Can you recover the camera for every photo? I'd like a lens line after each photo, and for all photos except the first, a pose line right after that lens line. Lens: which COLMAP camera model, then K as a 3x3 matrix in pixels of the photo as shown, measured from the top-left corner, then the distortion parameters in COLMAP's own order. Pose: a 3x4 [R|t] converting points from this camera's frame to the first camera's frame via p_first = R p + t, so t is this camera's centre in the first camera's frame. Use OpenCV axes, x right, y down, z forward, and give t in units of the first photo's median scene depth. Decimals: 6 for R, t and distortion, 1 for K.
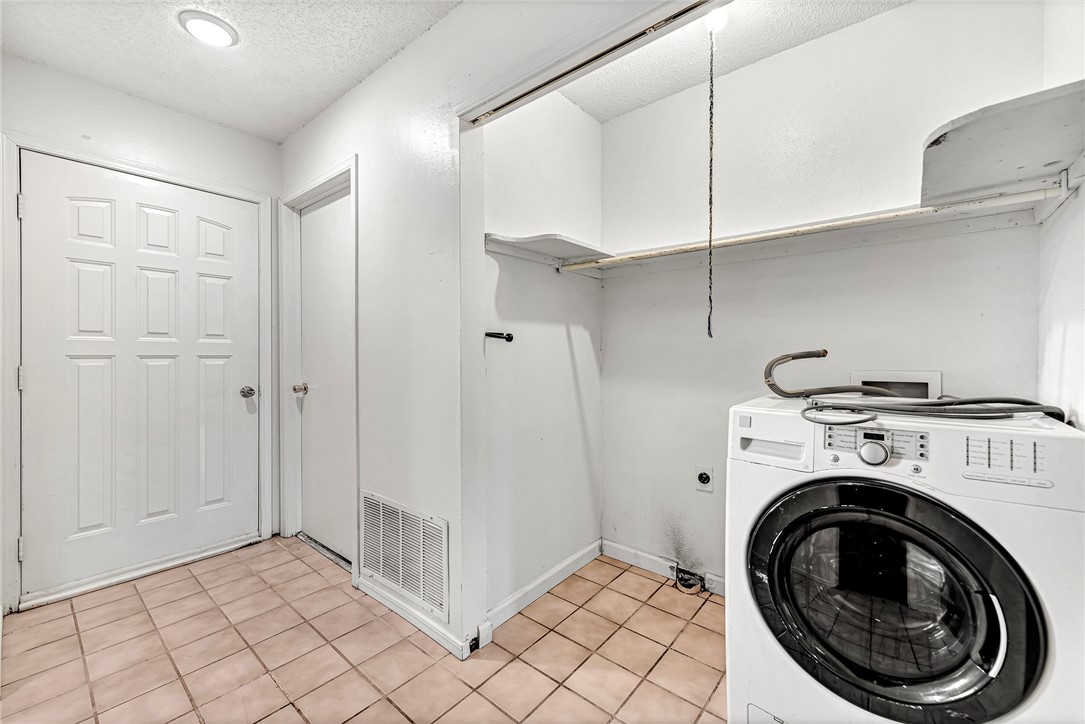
lens RADIAL K [[432.7, 0, 539.3], [0, 432.7, 356.4], [0, 0, 1]] dist [0.002132, -0.000144]
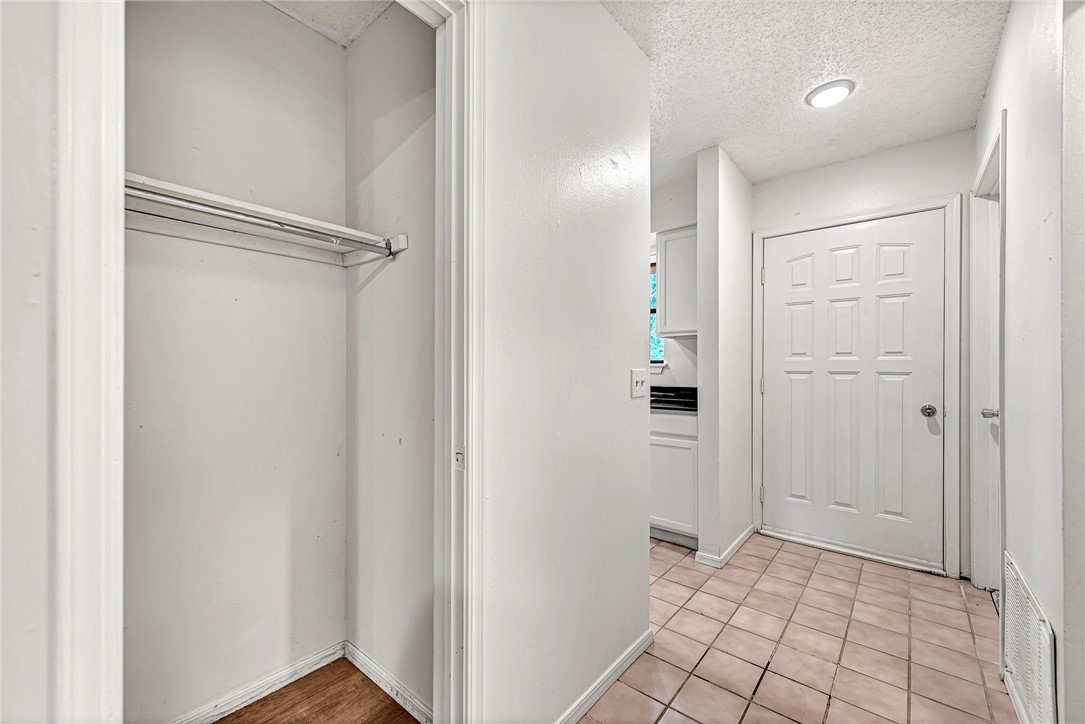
lens RADIAL K [[434.8, 0, 547.1], [0, 434.8, 369.8], [0, 0, 1]] dist [-0.000174, -0.000146]
pose [[0.007502, 0.003218, -0.999967, 0.348389], [-0.010472, 0.999940, 0.003139, -0.002776], [0.999917, 0.010448, 0.007536, 0.198383]]
